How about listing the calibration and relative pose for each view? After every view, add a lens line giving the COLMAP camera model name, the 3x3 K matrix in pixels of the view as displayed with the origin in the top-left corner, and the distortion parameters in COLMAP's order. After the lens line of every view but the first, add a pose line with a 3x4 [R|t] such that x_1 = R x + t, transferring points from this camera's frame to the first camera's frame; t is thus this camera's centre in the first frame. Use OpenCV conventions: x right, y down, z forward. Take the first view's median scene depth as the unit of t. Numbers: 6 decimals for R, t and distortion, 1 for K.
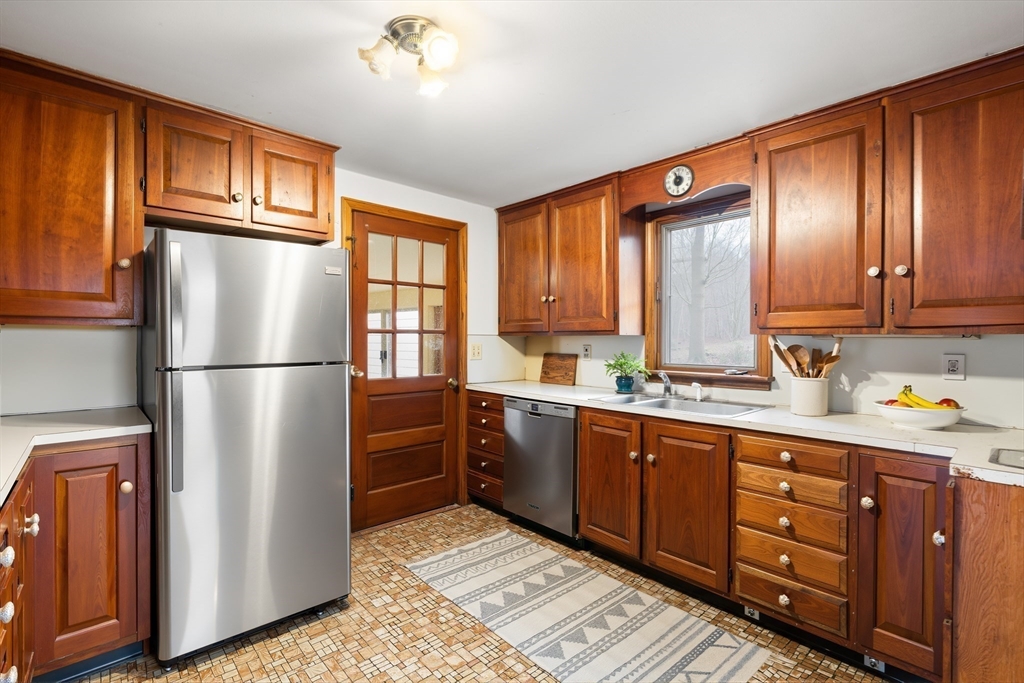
lens RADIAL K [[460.0, 0, 512.0], [0, 460.0, 341.5], [0, 0, 1]] dist [0.000394, 0.000088]
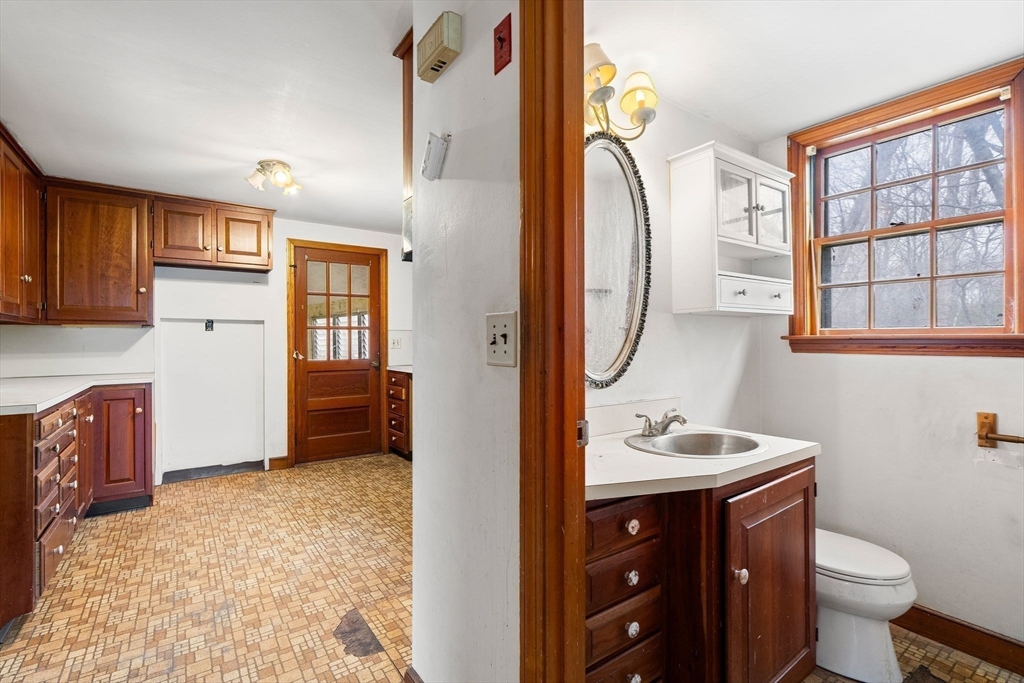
lens RADIAL K [[472.3, 0, 515.7], [0, 472.3, 338.5], [0, 0, 1]] dist [-0.001583, -0.000142]
pose [[0.992670, -0.009156, -0.120511, 0.701466], [0.008146, 0.999927, -0.008870, 0.040140], [0.120584, 0.007824, 0.992672, -0.551906]]
